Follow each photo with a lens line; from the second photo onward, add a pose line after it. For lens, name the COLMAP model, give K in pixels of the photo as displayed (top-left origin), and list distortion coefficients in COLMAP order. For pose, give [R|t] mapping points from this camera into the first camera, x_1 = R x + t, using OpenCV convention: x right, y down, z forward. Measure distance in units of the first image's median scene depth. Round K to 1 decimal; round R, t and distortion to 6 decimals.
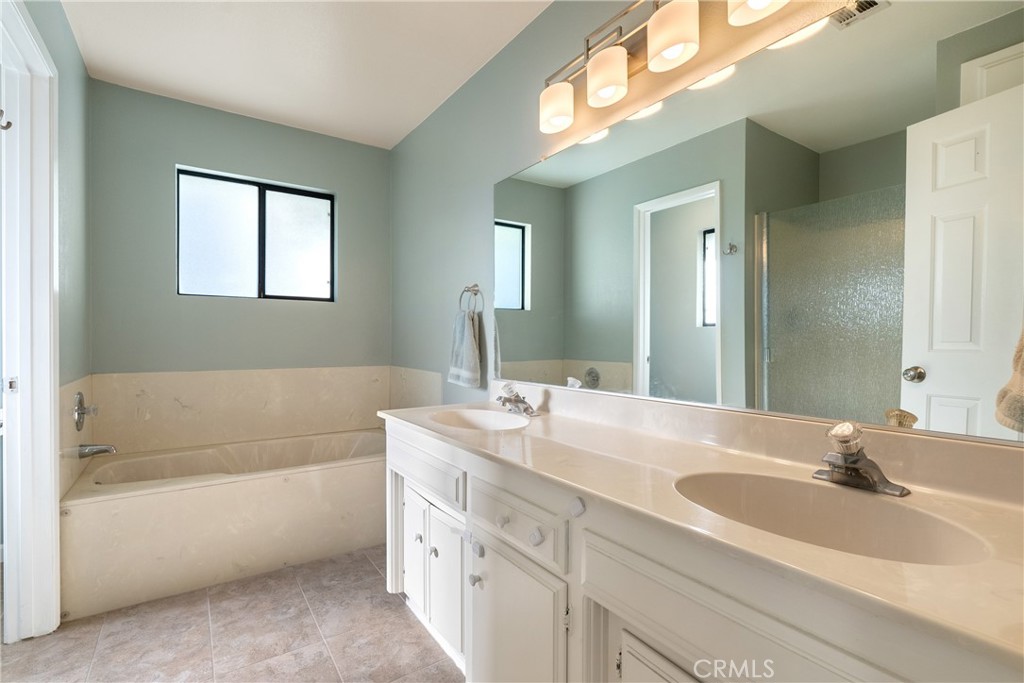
lens RADIAL K [[474.3, 0, 511.6], [0, 474.3, 345.9], [0, 0, 1]] dist [-0.003769, -0.000535]
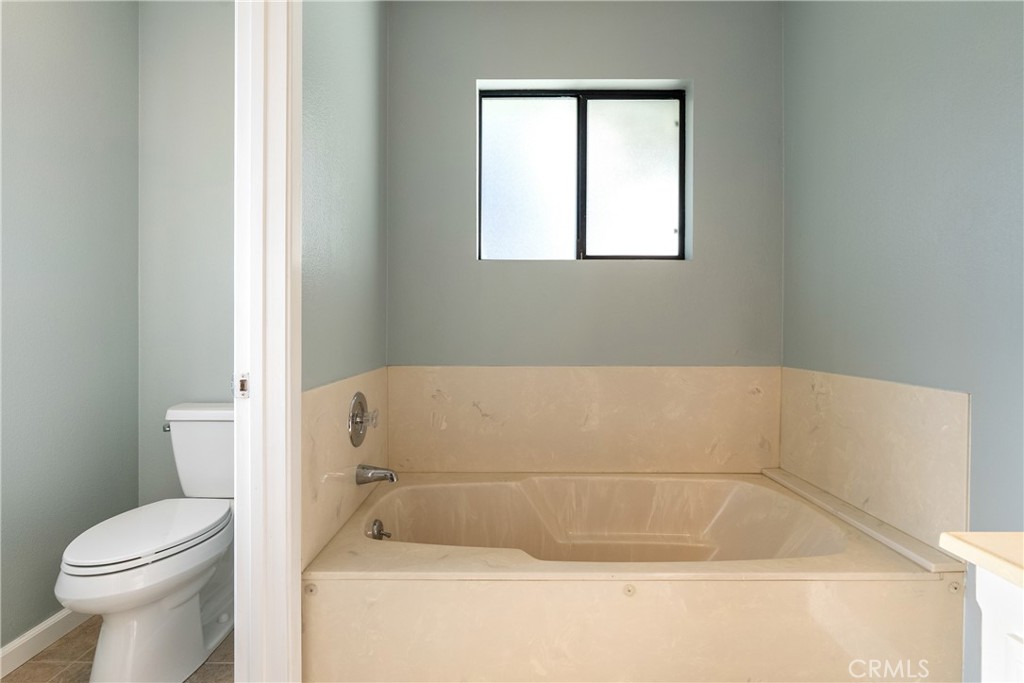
lens RADIAL K [[460.8, 0, 512.0], [0, 460.8, 341.5], [0, 0, 1]] dist [-0.001419, -0.000179]
pose [[0.819357, 0.009150, -0.573210, -0.250889], [-0.004544, 0.999945, 0.009466, 0.009204], [0.573266, -0.005152, 0.819353, 0.440606]]
